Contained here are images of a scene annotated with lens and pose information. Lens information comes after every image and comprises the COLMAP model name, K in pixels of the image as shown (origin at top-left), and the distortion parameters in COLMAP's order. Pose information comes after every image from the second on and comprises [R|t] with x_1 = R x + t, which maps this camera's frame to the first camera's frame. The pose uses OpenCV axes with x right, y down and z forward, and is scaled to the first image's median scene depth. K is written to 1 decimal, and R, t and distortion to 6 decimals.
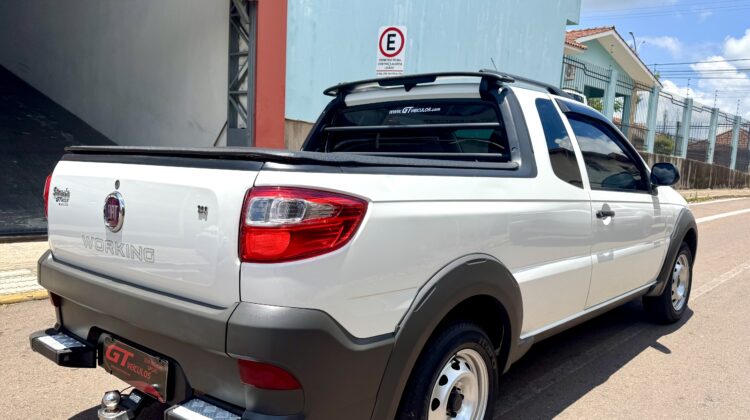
lens RADIAL K [[599.1, 0, 375.4], [0, 599.1, 235.4], [0, 0, 1]] dist [0.060339, -0.001706]
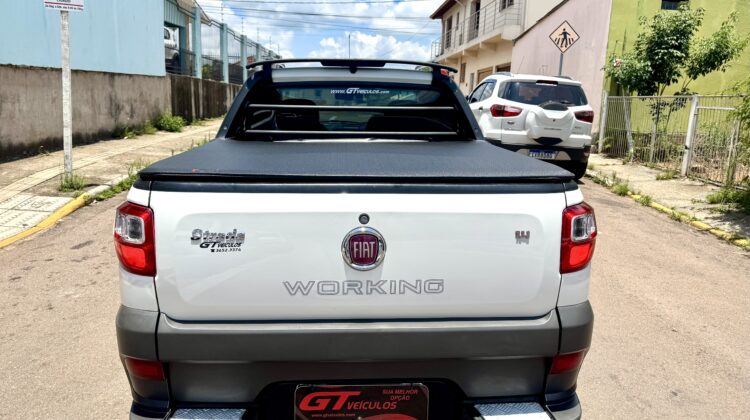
lens RADIAL K [[552.7, 0, 301.2], [0, 552.7, 196.5], [0, 0, 1]] dist [0.085296, 0.001167]
pose [[0.724765, -0.158764, 0.670455, -0.752999], [0.090038, 0.986569, 0.136288, -0.171973], [-0.683088, -0.038410, 0.729325, 0.335642]]
